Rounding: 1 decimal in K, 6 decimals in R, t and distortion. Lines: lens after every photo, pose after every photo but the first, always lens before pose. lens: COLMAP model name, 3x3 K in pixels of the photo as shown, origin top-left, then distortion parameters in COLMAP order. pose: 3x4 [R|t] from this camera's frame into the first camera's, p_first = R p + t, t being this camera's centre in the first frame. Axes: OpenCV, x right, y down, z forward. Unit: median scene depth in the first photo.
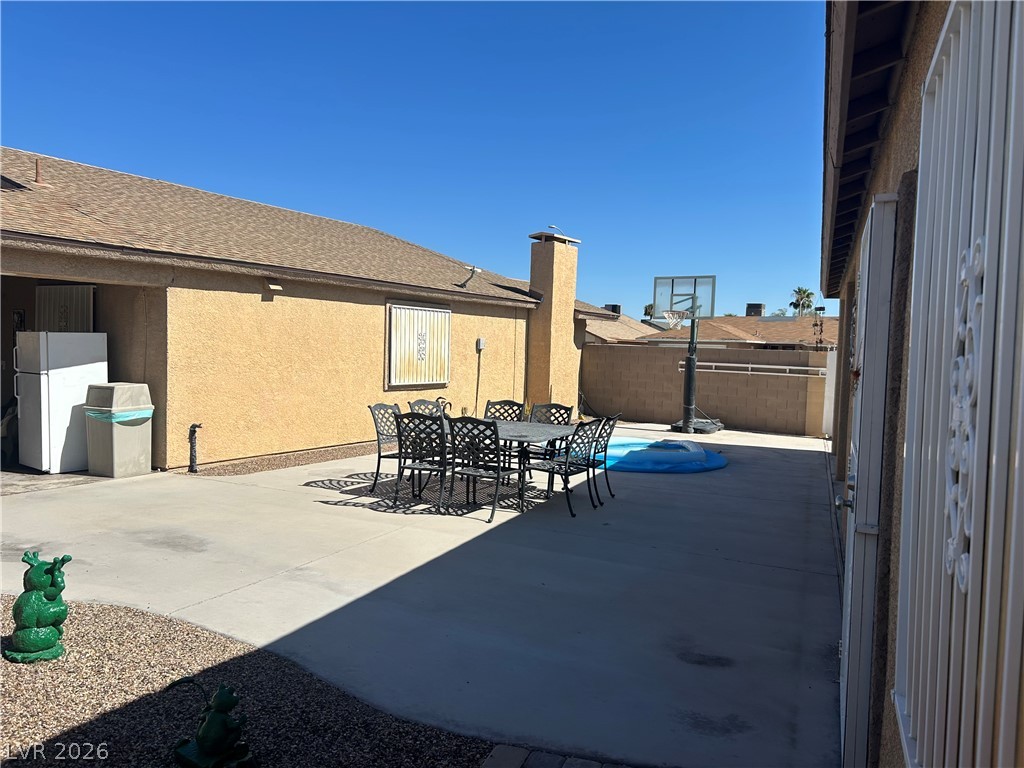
lens RADIAL K [[769.7, 0, 510.4], [0, 769.7, 380.4], [0, 0, 1]] dist [0.042522, -0.046497]
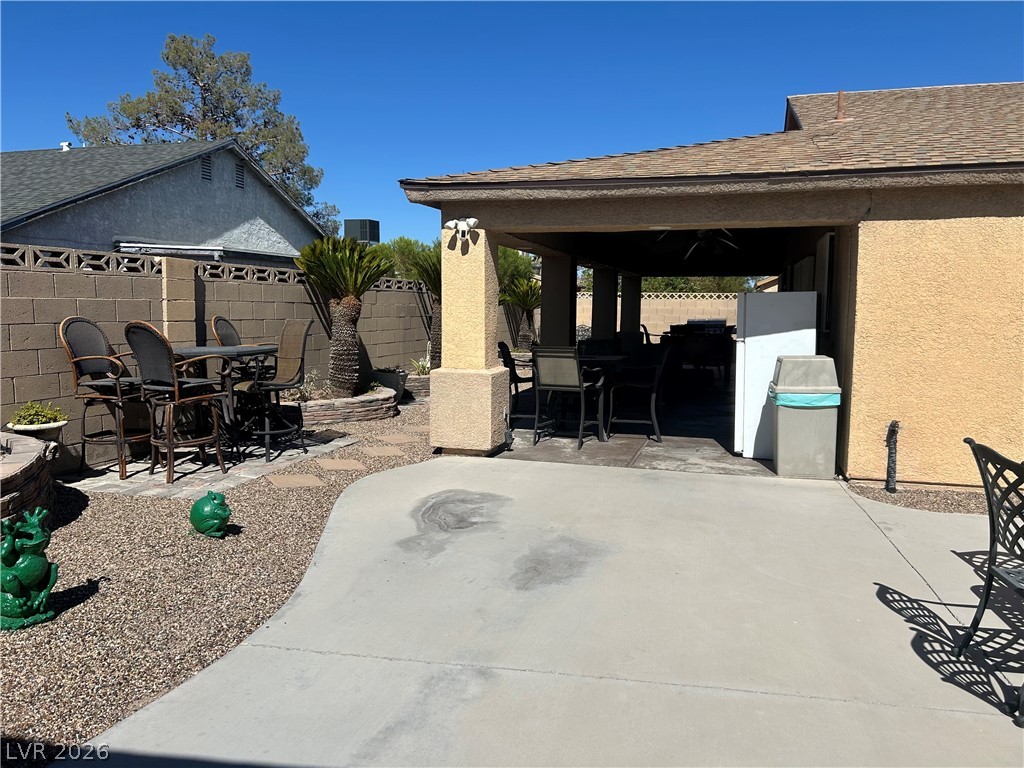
lens RADIAL K [[769.7, 0, 531.0], [0, 769.7, 386.6], [0, 0, 1]] dist [0.042522, -0.046497]
pose [[0.261750, 0.075895, -0.962147, 0.165162], [-0.046228, 0.996745, 0.066048, -0.004067], [0.964028, 0.027190, 0.264406, 0.530551]]
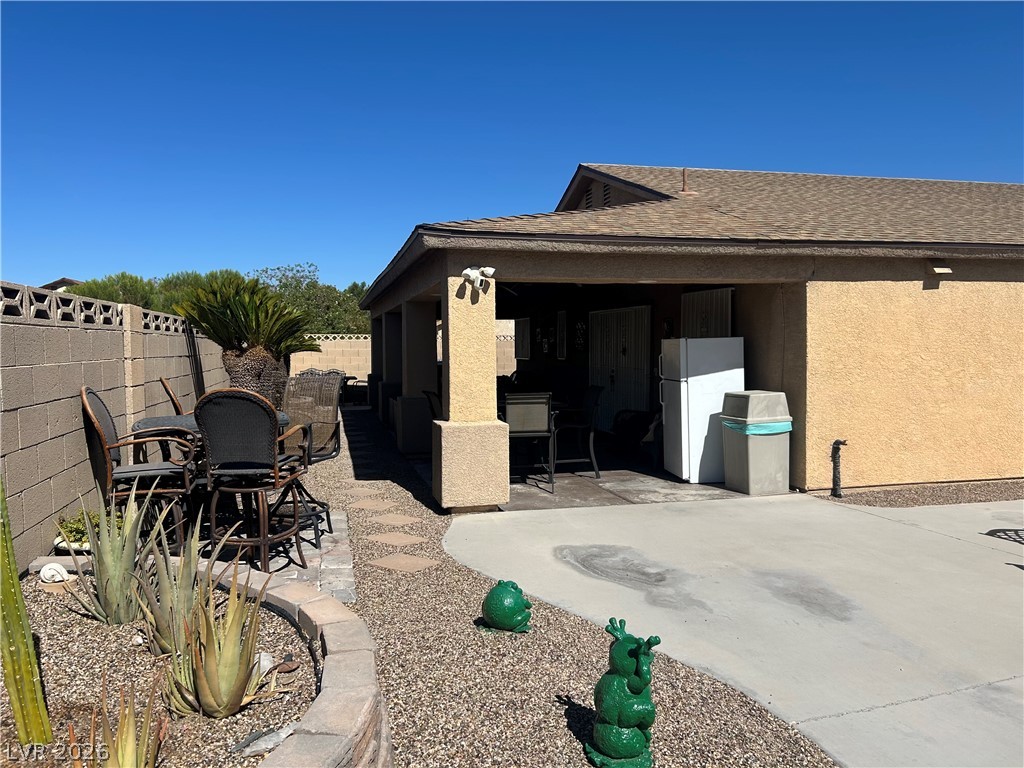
lens RADIAL K [[769.7, 0, 512.1], [0, 769.7, 376.8], [0, 0, 1]] dist [0.042522, -0.046497]
pose [[0.702780, -0.001582, -0.711406, -0.057085], [-0.004251, 0.999970, -0.006423, -0.006323], [0.711395, 0.007538, 0.702752, 0.154330]]
